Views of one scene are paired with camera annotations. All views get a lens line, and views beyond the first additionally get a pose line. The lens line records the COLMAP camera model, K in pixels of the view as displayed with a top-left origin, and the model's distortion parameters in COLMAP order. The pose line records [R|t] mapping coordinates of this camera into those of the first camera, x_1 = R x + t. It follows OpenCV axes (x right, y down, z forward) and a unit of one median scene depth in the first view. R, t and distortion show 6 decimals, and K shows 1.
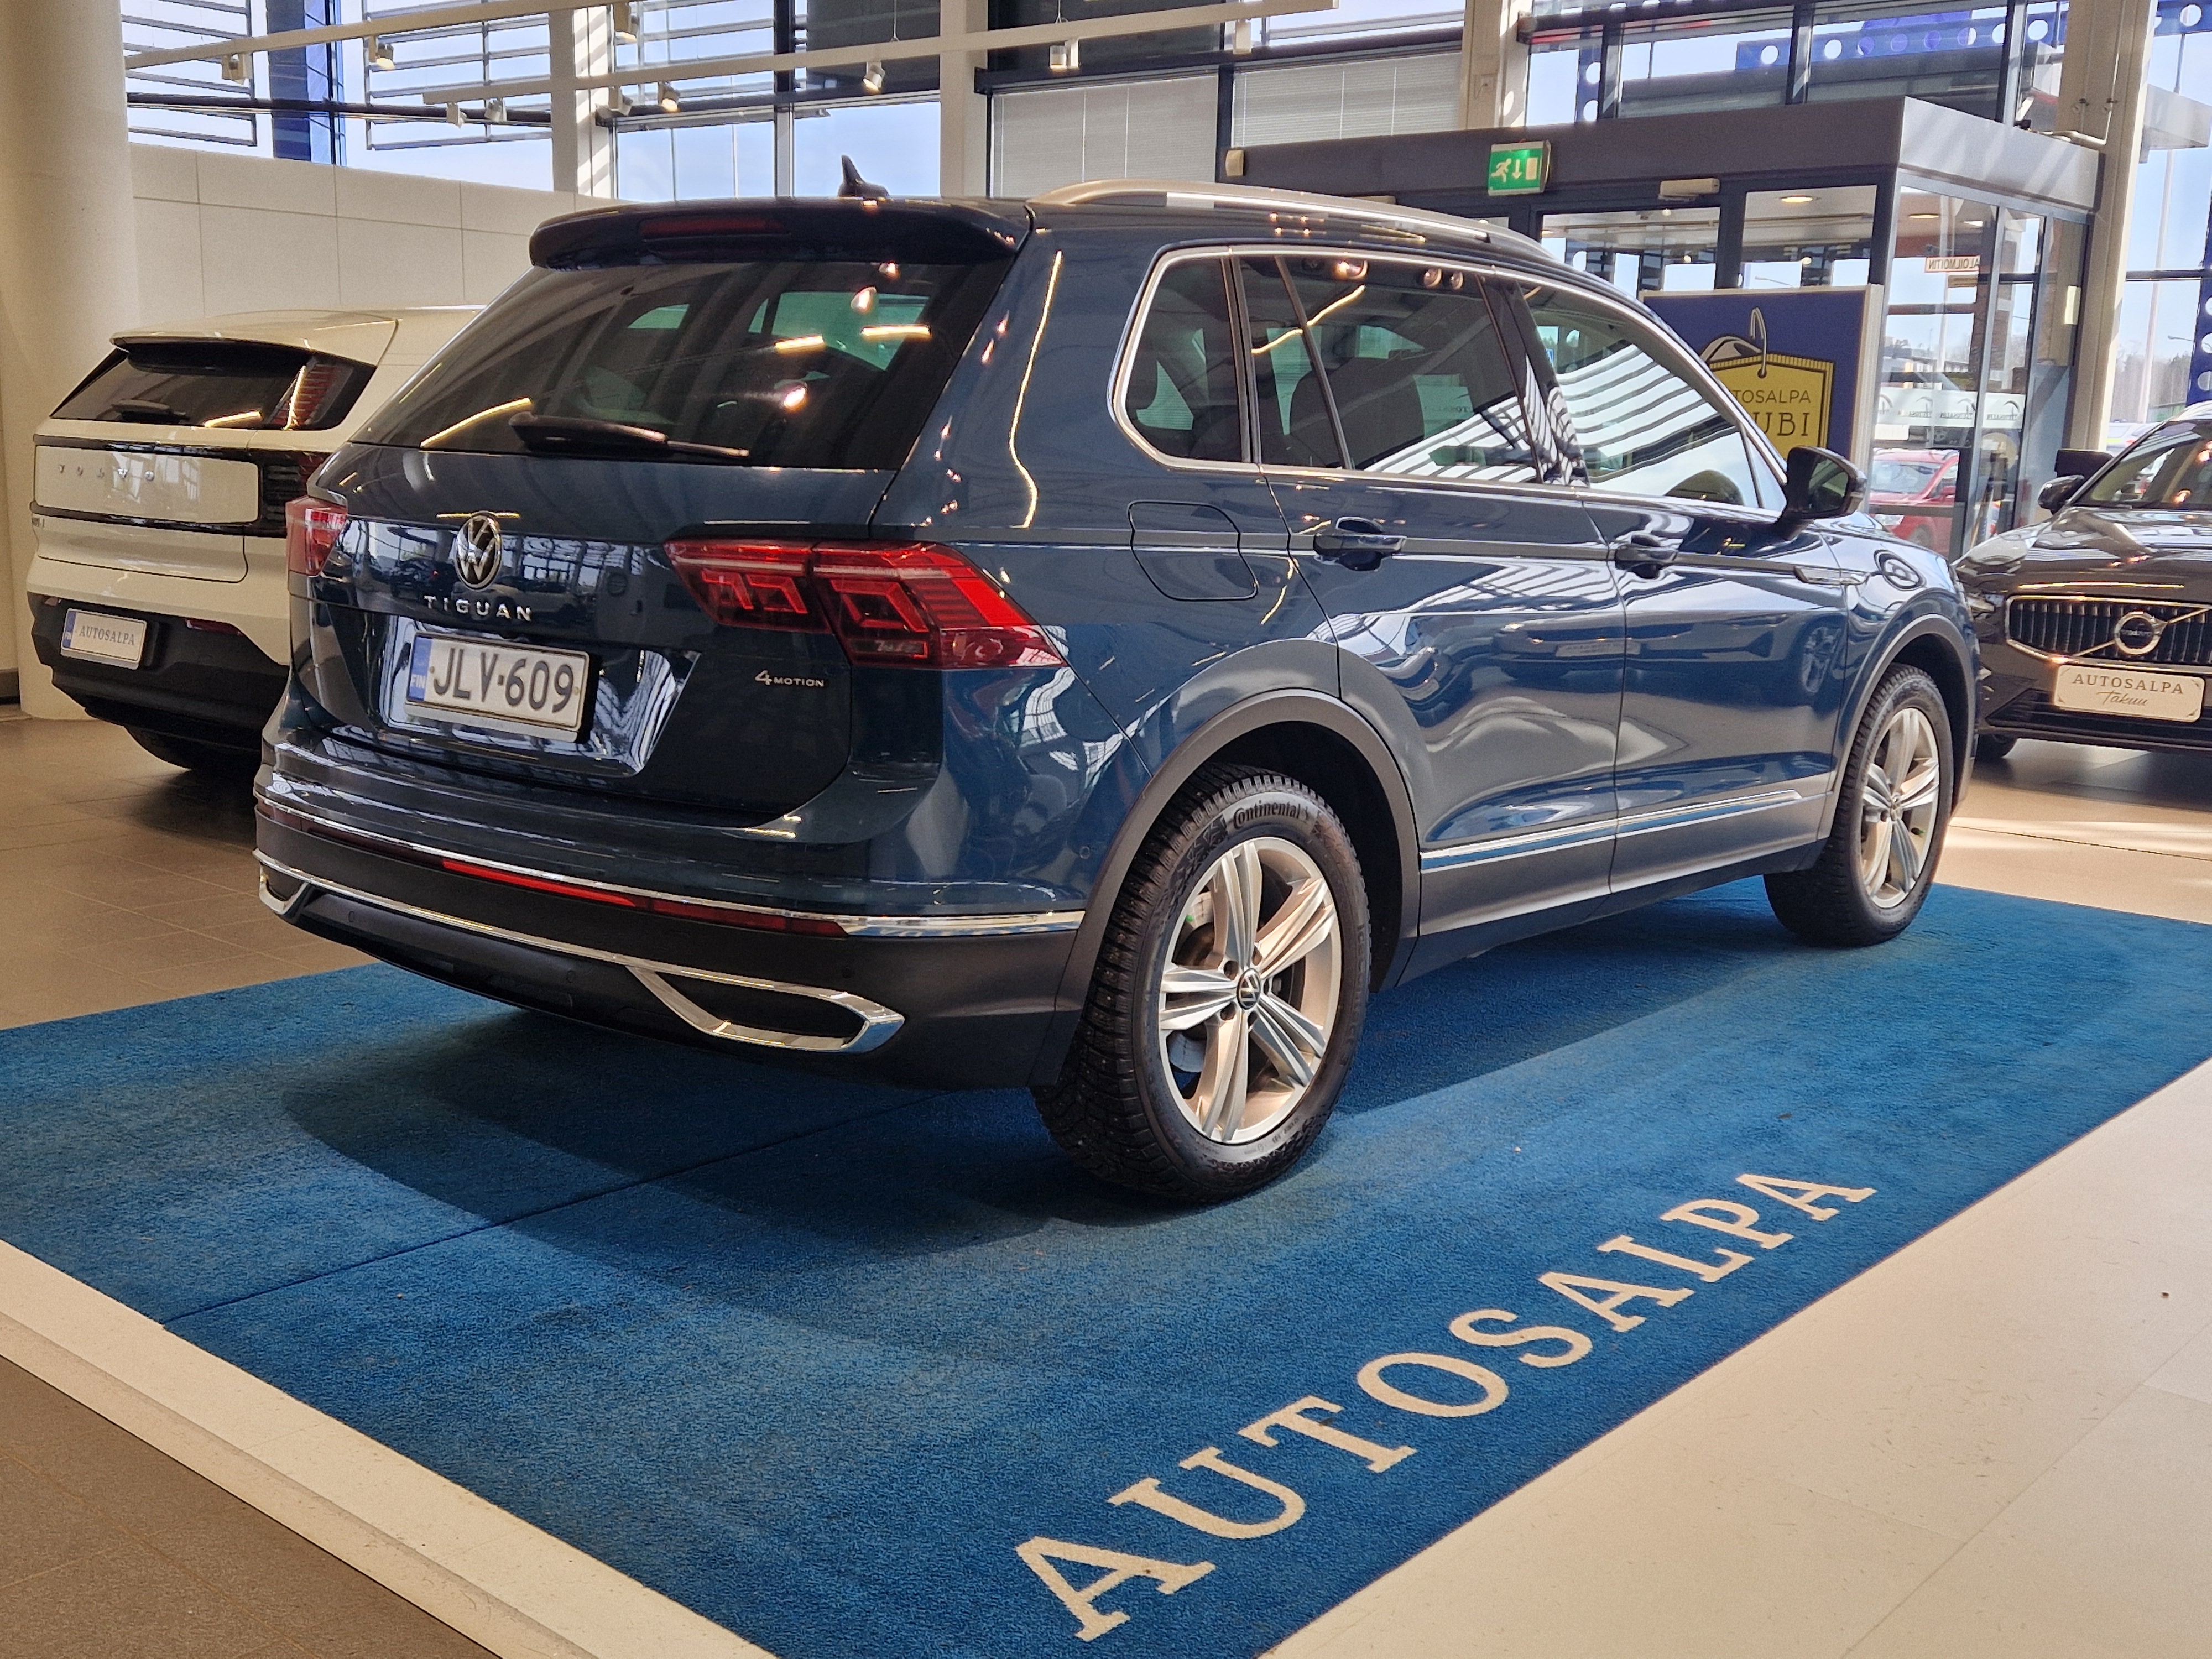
lens RADIAL K [[2287.7, 0, 1104.0], [0, 2287.7, 867.7], [0, 0, 1]] dist [0.007560, 0.010554]
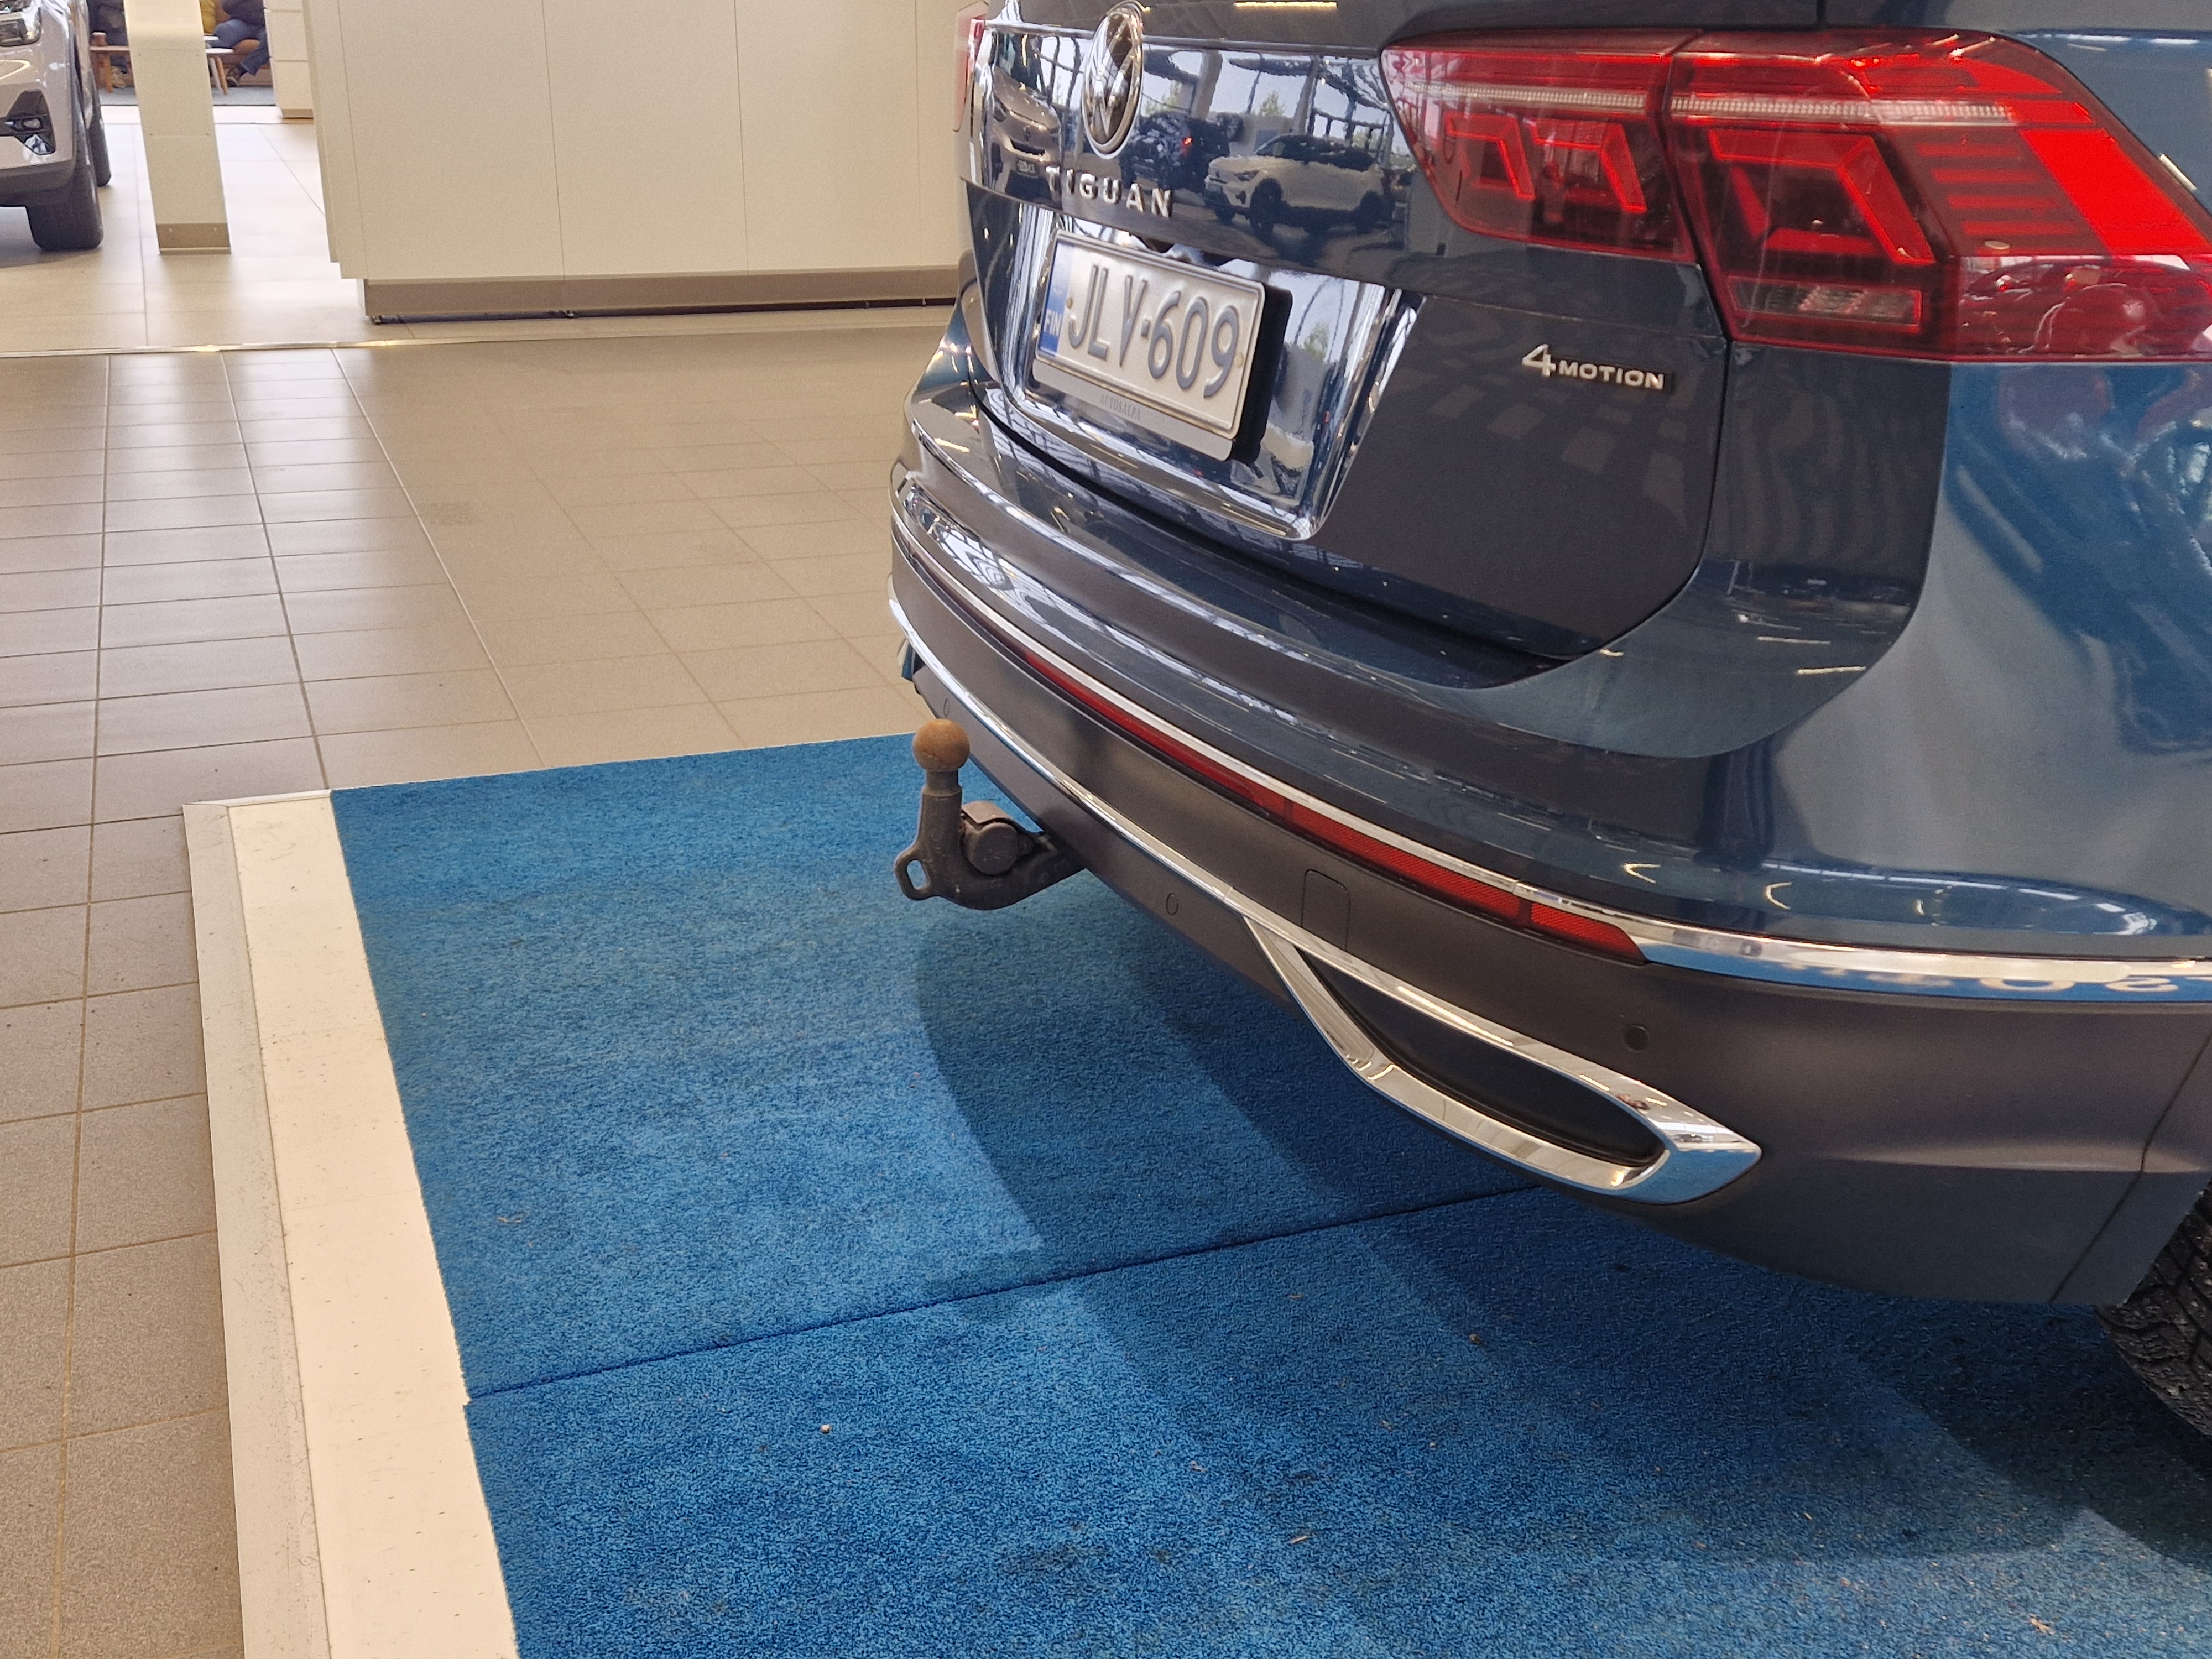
lens RADIAL K [[2287.7, 0, 1104.0], [0, 2287.7, 867.7], [0, 0, 1]] dist [0.007560, 0.010554]
pose [[0.882566, 0.147023, -0.446611, -0.009698], [-0.072306, 0.980996, 0.180053, -0.056735], [0.464596, -0.126616, 0.876424, 0.524615]]
